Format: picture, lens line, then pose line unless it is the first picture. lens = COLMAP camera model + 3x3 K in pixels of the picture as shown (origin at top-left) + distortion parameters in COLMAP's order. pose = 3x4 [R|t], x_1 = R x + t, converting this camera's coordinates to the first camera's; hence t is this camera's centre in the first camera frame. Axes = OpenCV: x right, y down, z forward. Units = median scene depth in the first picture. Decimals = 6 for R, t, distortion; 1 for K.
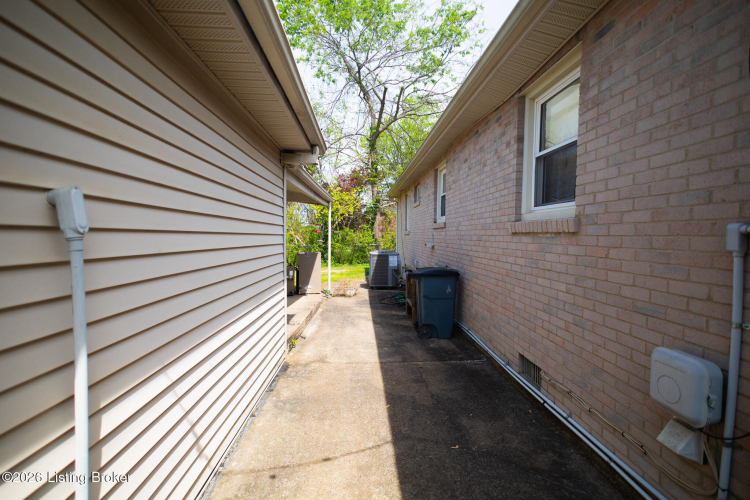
lens RADIAL K [[343.2, 0, 375.9], [0, 343.2, 249.0], [0, 0, 1]] dist [0.012371, -0.003460]
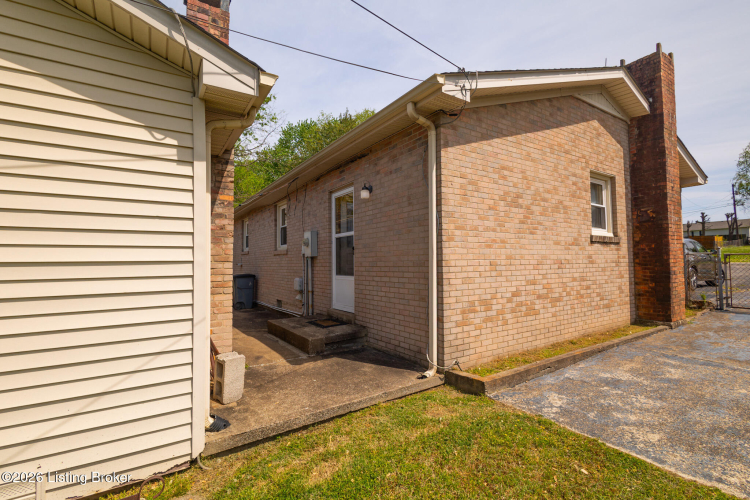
lens RADIAL K [[343.2, 0, 375.9], [0, 343.2, 249.0], [0, 0, 1]] dist [0.012371, -0.003460]
pose [[0.856511, 0.001396, 0.516127, -0.057453], [0.041438, 0.996582, -0.071462, 0.025276], [-0.514462, 0.082596, 0.853526, -0.324672]]
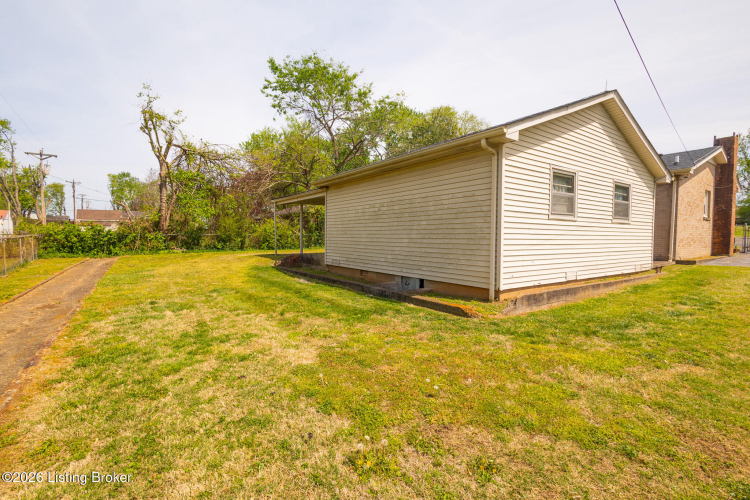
lens RADIAL K [[343.2, 0, 375.9], [0, 343.2, 249.0], [0, 0, 1]] dist [0.012371, -0.003460]
pose [[0.835918, -0.025670, 0.548254, -0.794935], [0.024454, 0.999656, 0.009519, 0.045453], [-0.548310, 0.005450, 0.836258, -0.405095]]
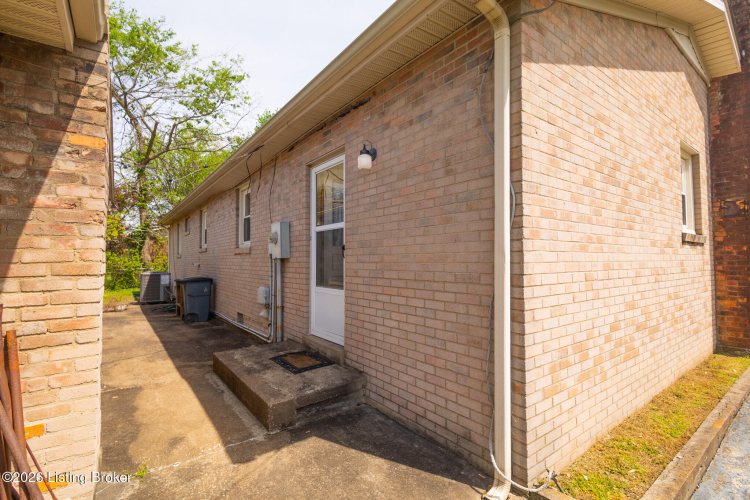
lens RADIAL K [[343.2, 0, 375.9], [0, 343.2, 249.0], [0, 0, 1]] dist [0.012371, -0.003460]
pose [[0.825111, 0.006053, 0.564939, -0.012319], [0.034416, 0.997547, -0.060953, 0.015034], [-0.563922, 0.069736, 0.822878, -0.224146]]
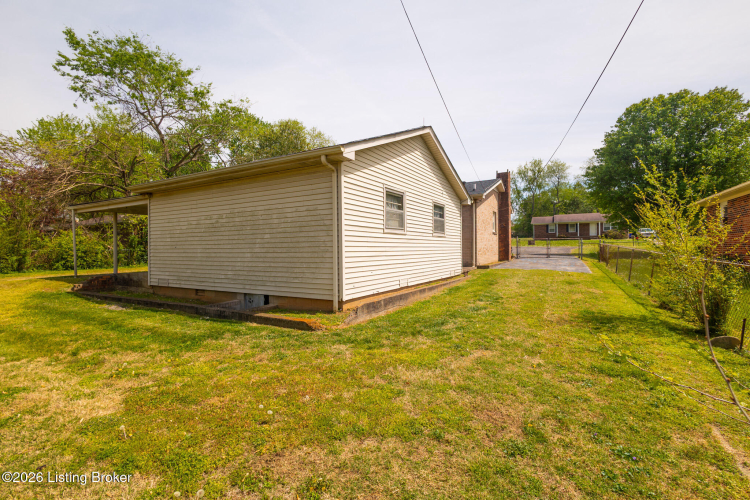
lens RADIAL K [[343.2, 0, 375.9], [0, 343.2, 249.0], [0, 0, 1]] dist [0.012371, -0.003460]
pose [[0.537740, -0.016228, 0.842954, -0.784582], [0.048563, 0.998751, -0.011752, 0.044775], [-0.841711, 0.047256, 0.537857, -0.410044]]
